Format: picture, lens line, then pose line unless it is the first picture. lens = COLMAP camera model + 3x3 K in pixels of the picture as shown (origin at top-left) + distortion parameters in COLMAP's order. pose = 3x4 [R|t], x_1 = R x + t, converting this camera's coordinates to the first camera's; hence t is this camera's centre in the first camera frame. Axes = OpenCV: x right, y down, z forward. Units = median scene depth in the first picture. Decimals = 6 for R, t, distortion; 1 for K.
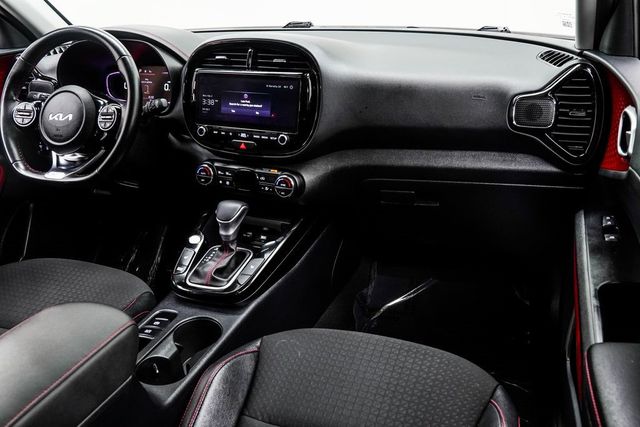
lens RADIAL K [[582.8, 0, 319.6], [0, 582.8, 207.5], [0, 0, 1]] dist [-0.044193, 0.066632]
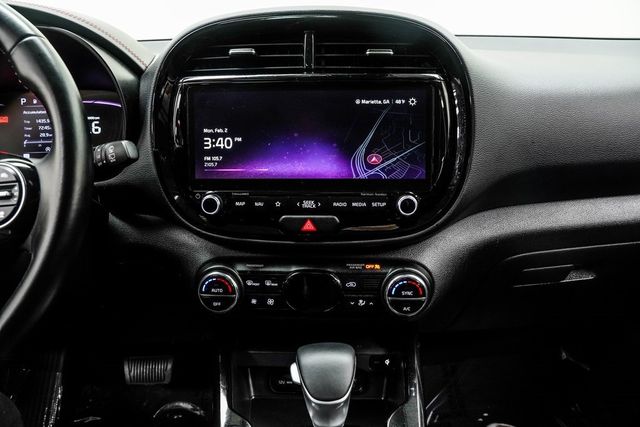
lens RADIAL K [[491.1, 0, 326.1], [0, 491.1, 213.7], [0, 0, 1]] dist [-0.102229, 0.031734]
pose [[0.918293, -0.110035, 0.380303, -0.274867], [0.133069, 0.990498, -0.034727, -0.099653], [-0.372868, 0.082496, 0.924210, 0.609568]]
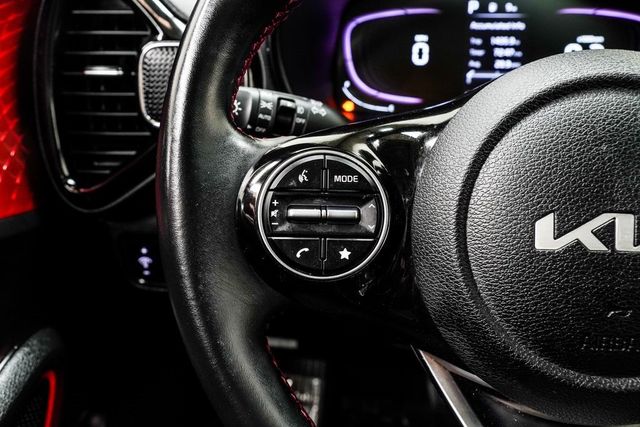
lens RADIAL K [[582.8, 0, 323.4], [0, 582.8, 211.1], [0, 0, 1]] dist [-0.044193, 0.066632]
pose [[0.970217, -0.085377, 0.226694, -0.561911], [0.072993, 0.995374, 0.062474, -0.176991], [-0.230979, -0.044067, 0.971960, 0.834535]]
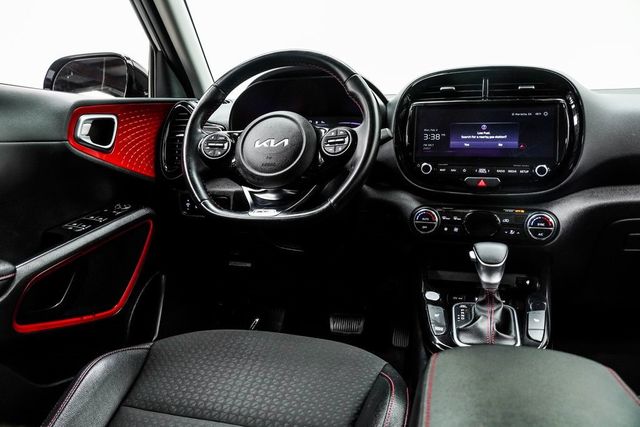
lens RADIAL K [[491.1, 0, 322.3], [0, 491.1, 210.8], [0, 0, 1]] dist [-0.102229, 0.031734]
pose [[0.994876, 0.005501, 0.100952, -0.437045], [0.018975, 0.970616, -0.239884, 0.100503], [-0.099305, 0.240571, 0.965538, 0.343204]]
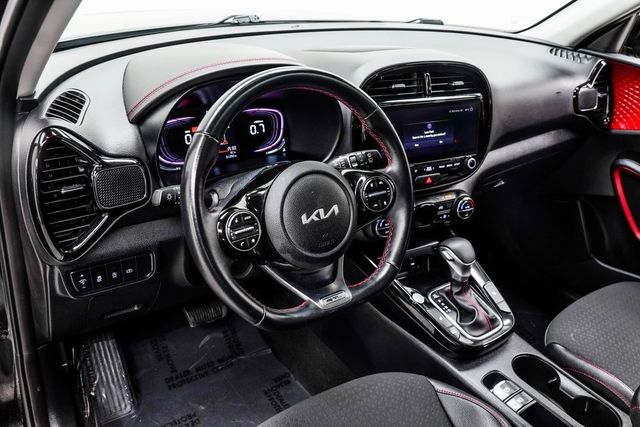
lens RADIAL K [[560.0, 0, 330.4], [0, 560.0, 219.3], [0, 0, 1]] dist [-0.059602, 0.022942]
pose [[0.551615, -0.326704, 0.767454, -0.904450], [0.209460, 0.944872, 0.251680, -0.299915], [-0.807371, 0.021921, 0.589637, 0.610879]]
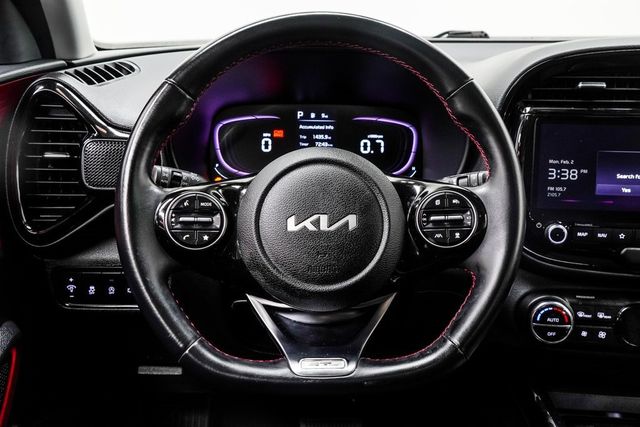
lens RADIAL K [[768.3, 0, 323.2], [0, 768.3, 212.8], [0, 0, 1]] dist [0.099766, 0.000000]
pose [[0.926966, -0.055320, 0.371044, -0.637907], [0.094770, 0.991519, -0.088931, -0.112268], [-0.362977, 0.117600, 0.924347, 0.479986]]
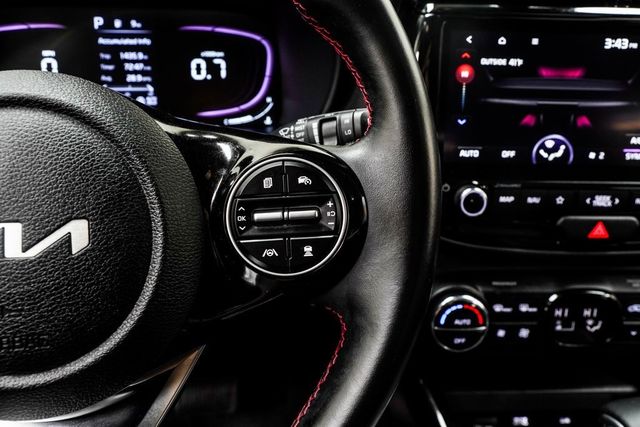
lens RADIAL K [[582.8, 0, 321.2], [0, 582.8, 210.7], [0, 0, 1]] dist [-0.044193, 0.066632]
pose [[0.874679, -0.144970, 0.462516, -0.435617], [0.125161, 0.989416, 0.073424, -0.164102], [-0.468265, -0.006333, 0.883566, 0.771200]]
